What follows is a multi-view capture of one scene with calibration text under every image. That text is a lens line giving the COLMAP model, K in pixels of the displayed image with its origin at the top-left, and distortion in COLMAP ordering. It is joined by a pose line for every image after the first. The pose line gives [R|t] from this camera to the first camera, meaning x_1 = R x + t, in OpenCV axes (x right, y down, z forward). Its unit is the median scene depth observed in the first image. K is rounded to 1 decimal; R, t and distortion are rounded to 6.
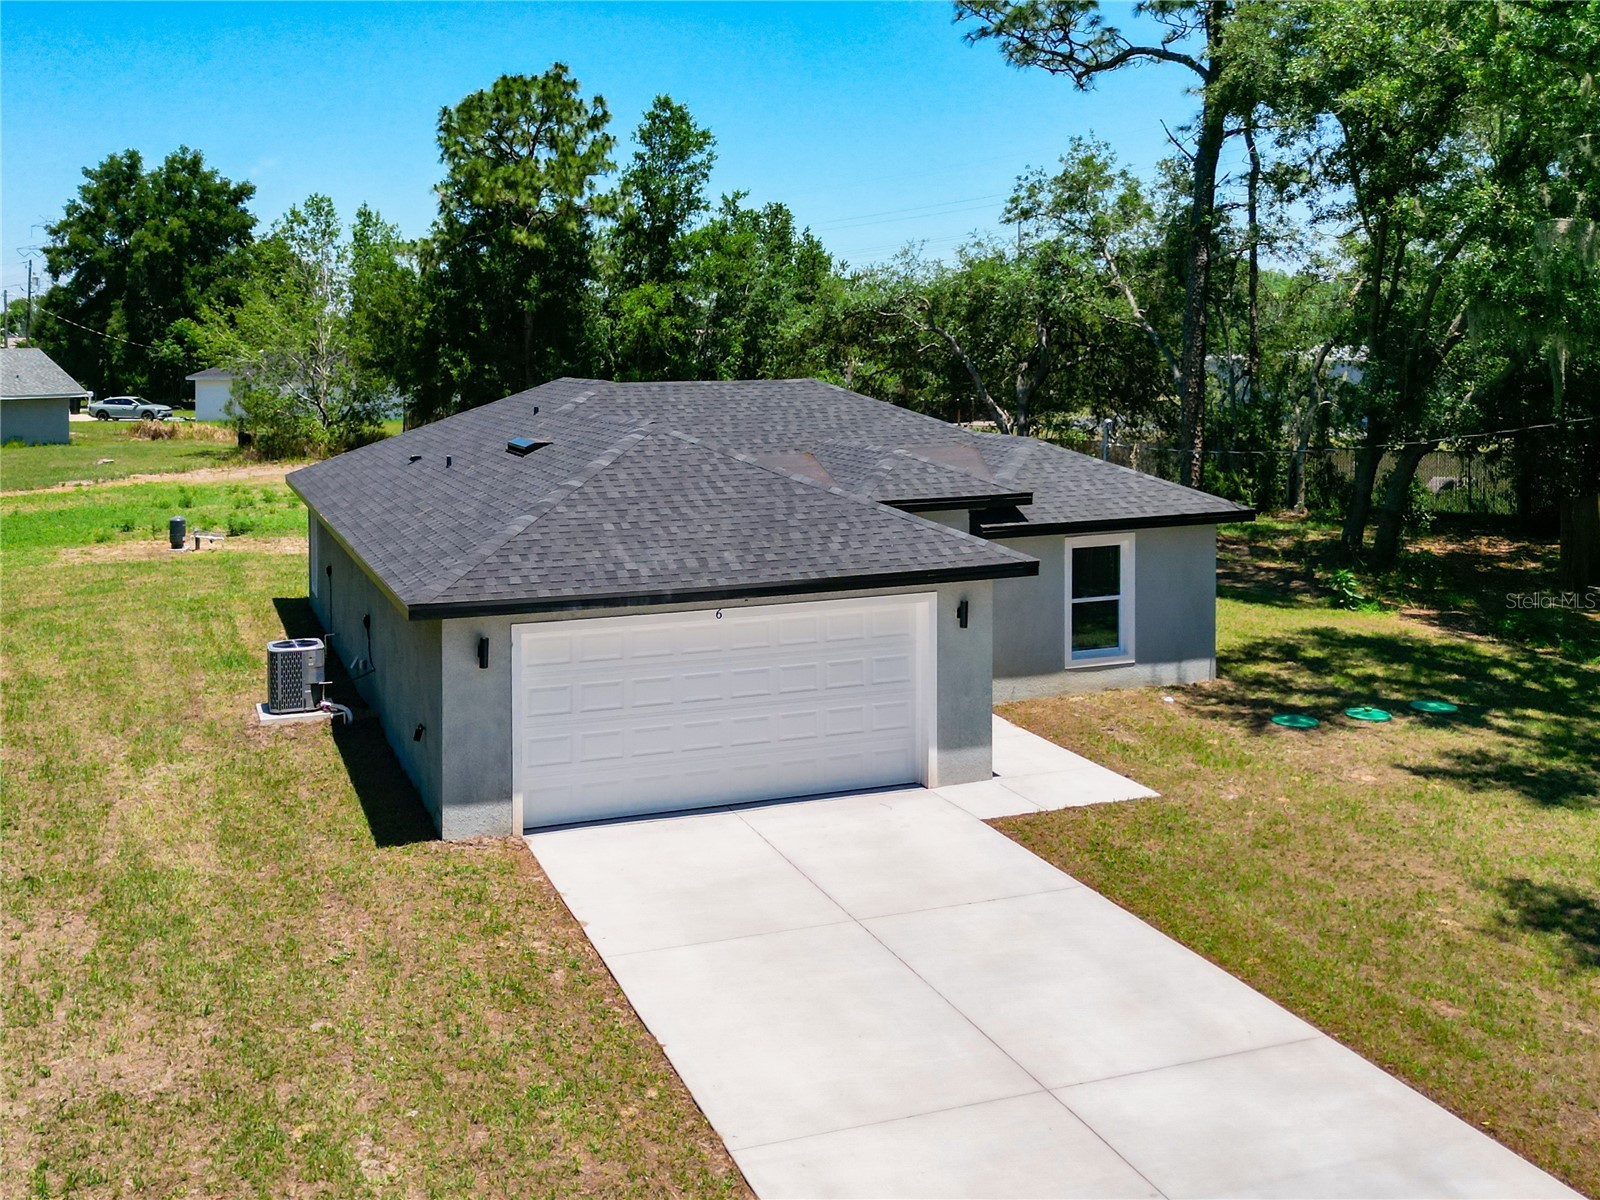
lens RADIAL K [[1405.6, 0, 629.8], [0, 1405.6, 441.5], [0, 0, 1]] dist [0.011242, 0.006744]
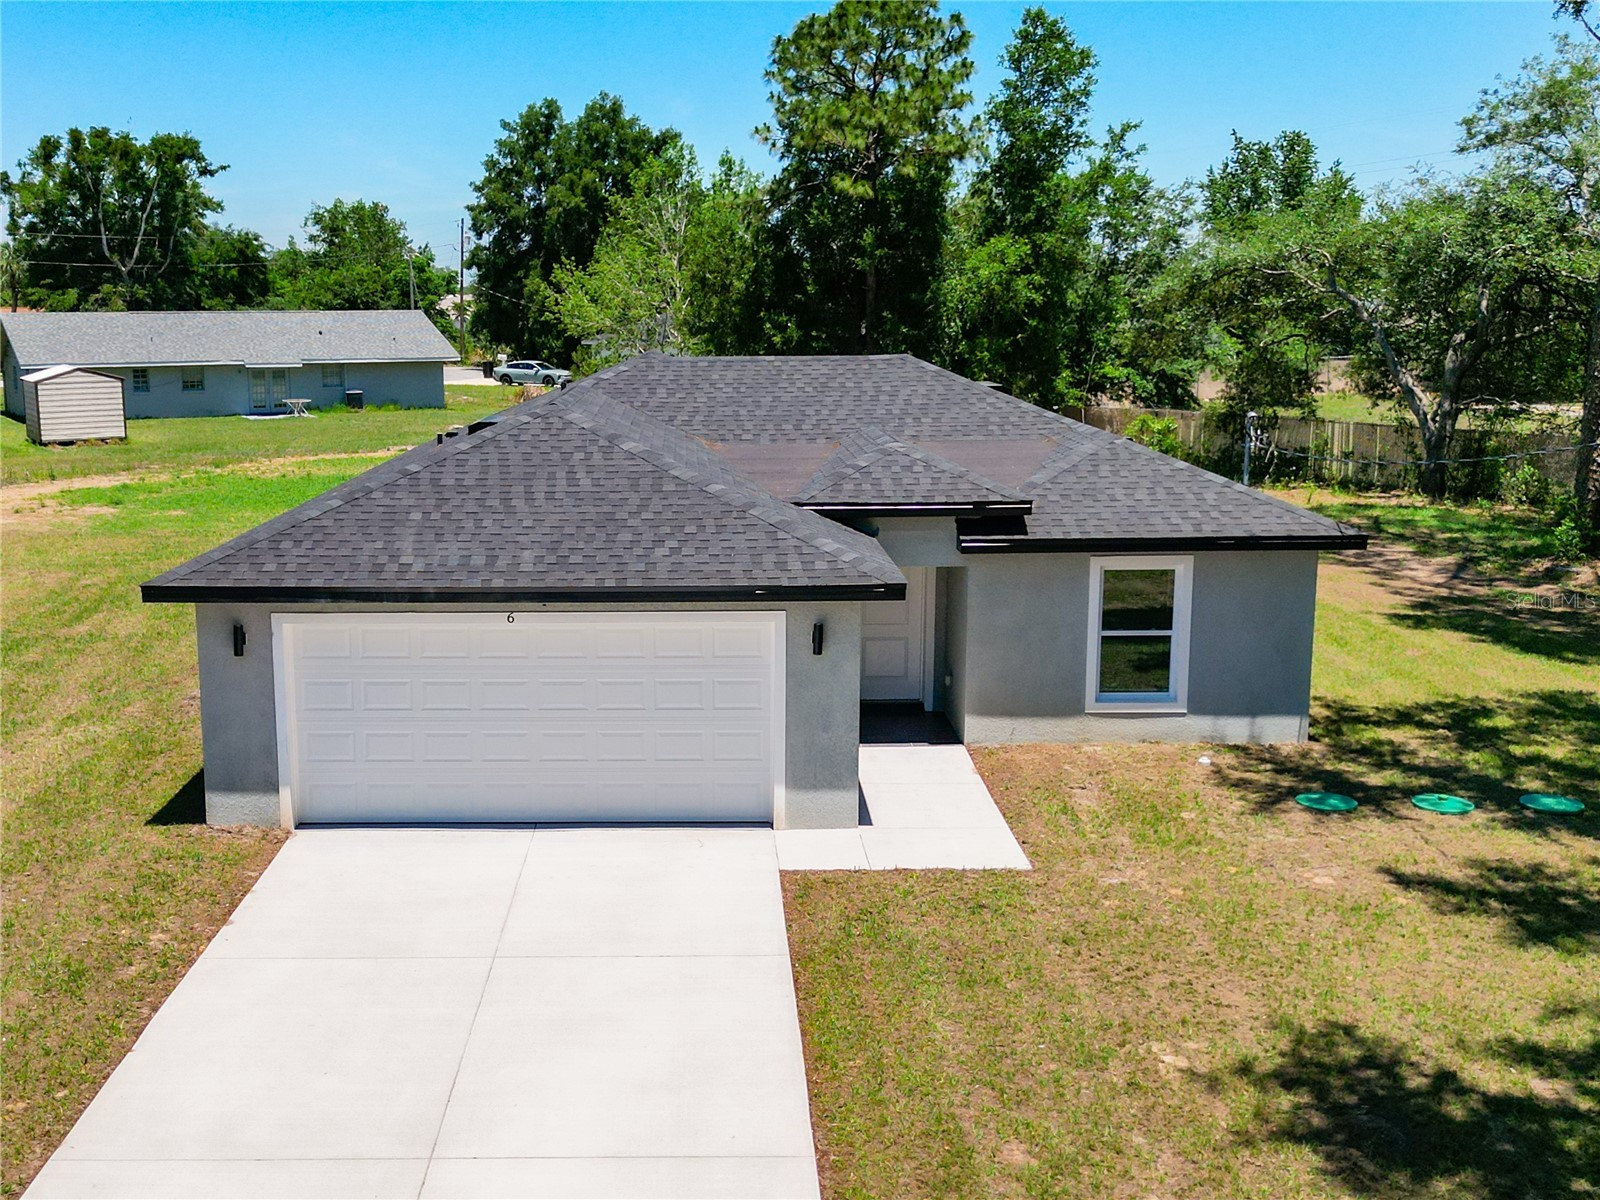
lens RADIAL K [[1523.2, 0, 647.7], [0, 1523.2, 603.1], [0, 0, 1]] dist [-0.007294, 0.095051]
pose [[0.947502, 0.064500, -0.313176, 0.115503], [-0.025355, 0.991515, 0.127495, -0.003590], [0.318742, -0.112861, 0.941098, 0.026341]]
